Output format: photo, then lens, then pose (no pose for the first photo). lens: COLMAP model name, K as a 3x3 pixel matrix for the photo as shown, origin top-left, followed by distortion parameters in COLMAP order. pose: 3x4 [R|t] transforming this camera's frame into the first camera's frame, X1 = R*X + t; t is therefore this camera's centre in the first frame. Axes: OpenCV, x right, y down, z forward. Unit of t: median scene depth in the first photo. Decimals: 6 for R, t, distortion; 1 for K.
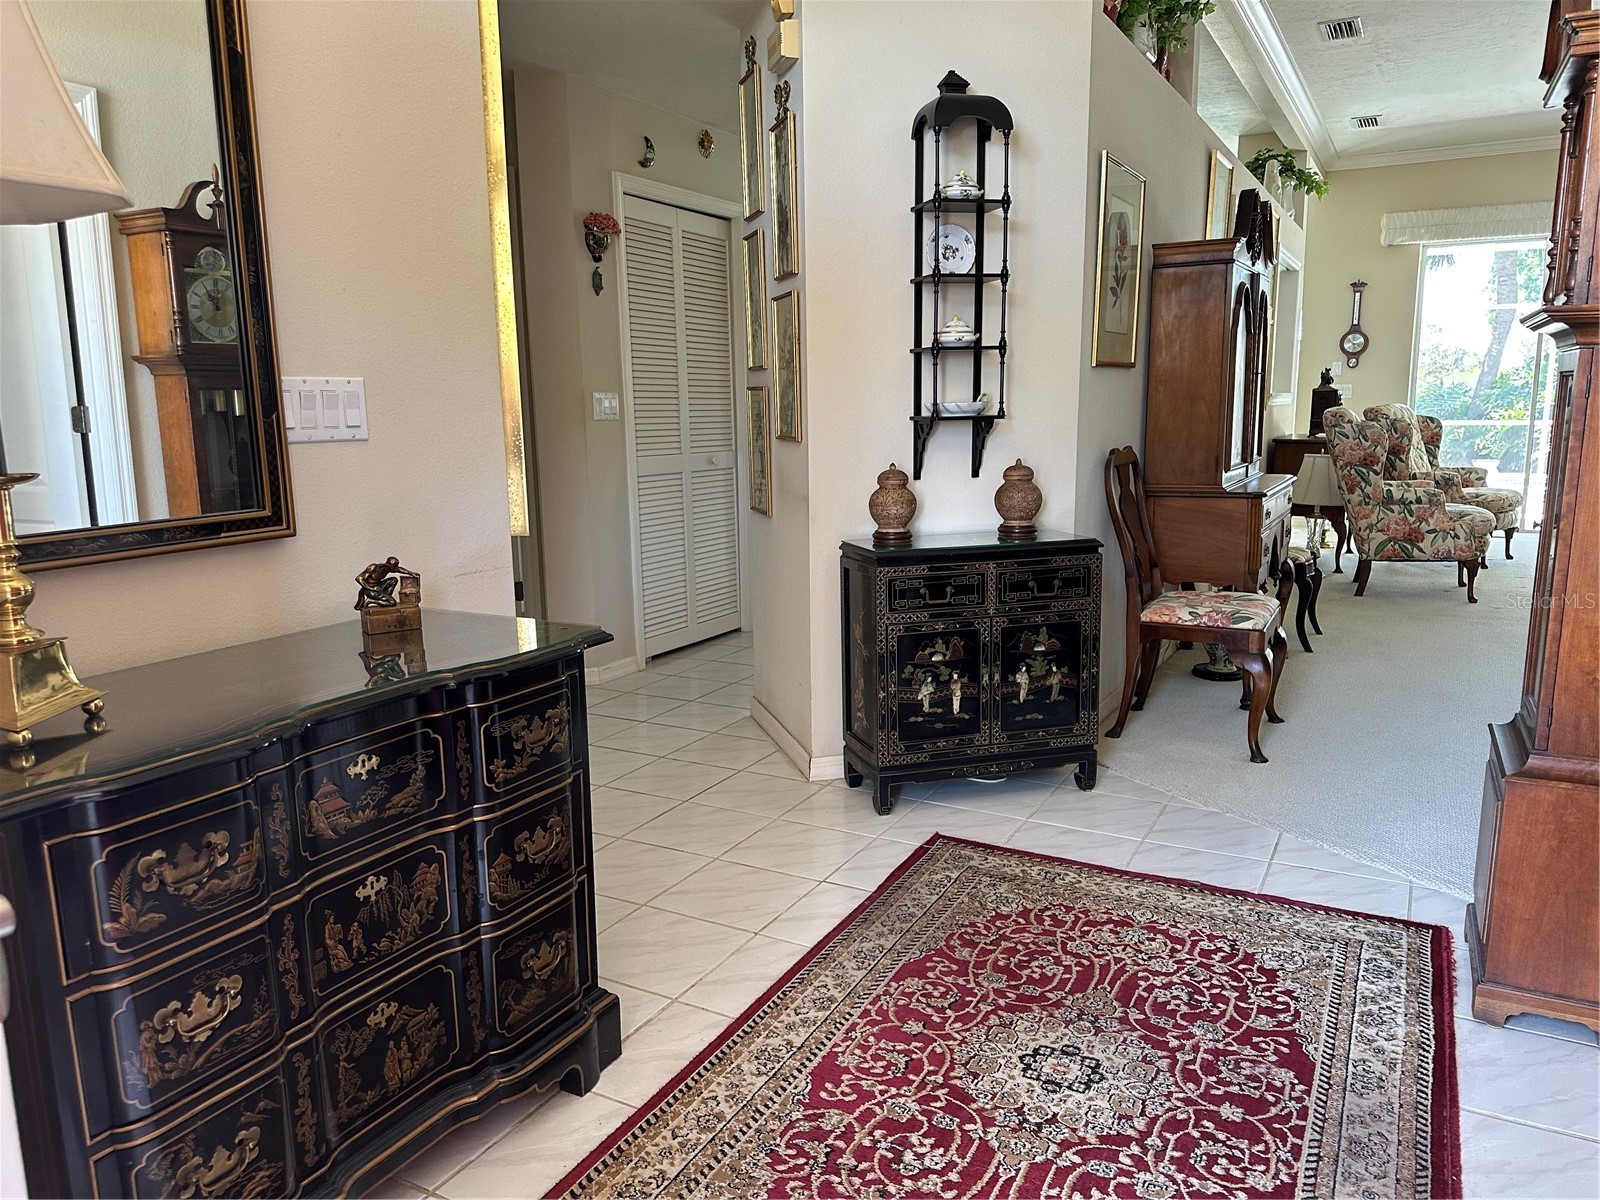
lens RADIAL K [[1157.9, 0, 799.5], [0, 1157.9, 598.8], [0, 0, 1]] dist [0.065832, -0.087353]
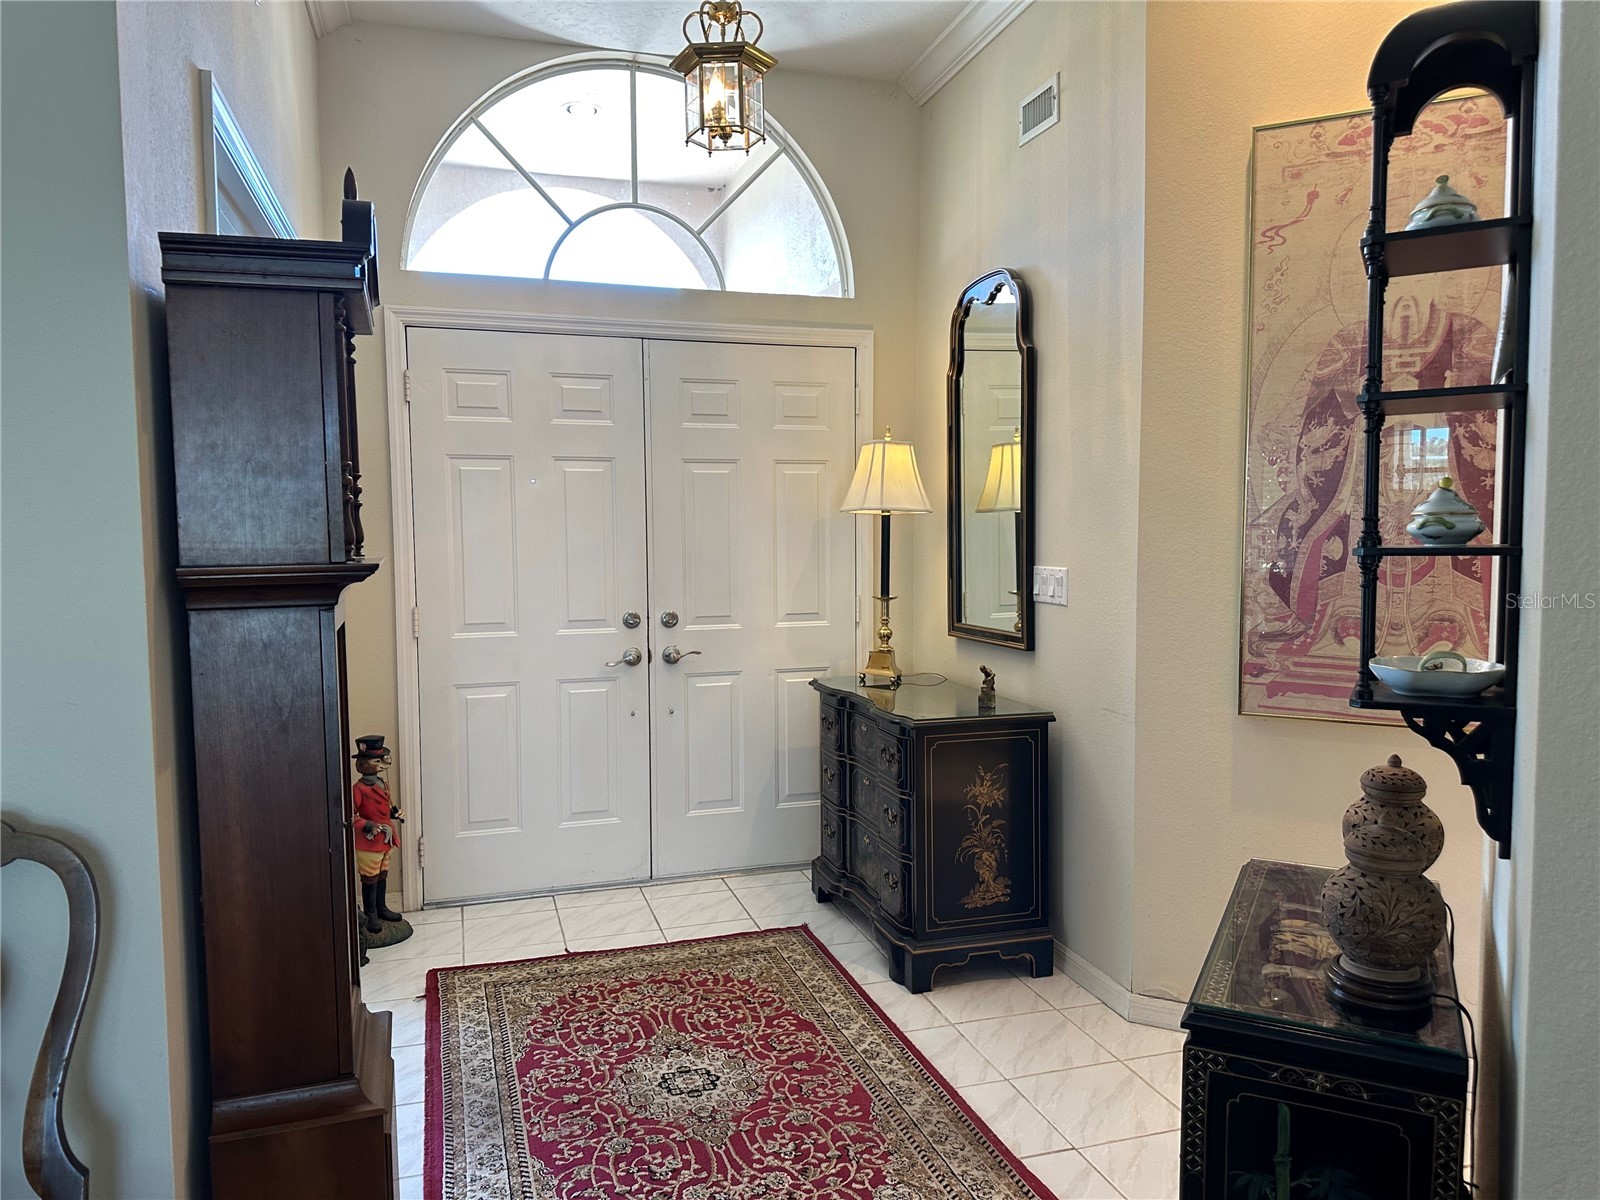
lens RADIAL K [[1157.9, 0, 797.6], [0, 1157.9, 606.6], [0, 0, 1]] dist [0.065832, -0.087353]
pose [[-0.704907, 0.068647, -0.705970, 1.044933], [-0.104222, 0.974478, 0.198820, -0.423407], [0.701601, 0.213727, -0.679762, 1.864751]]
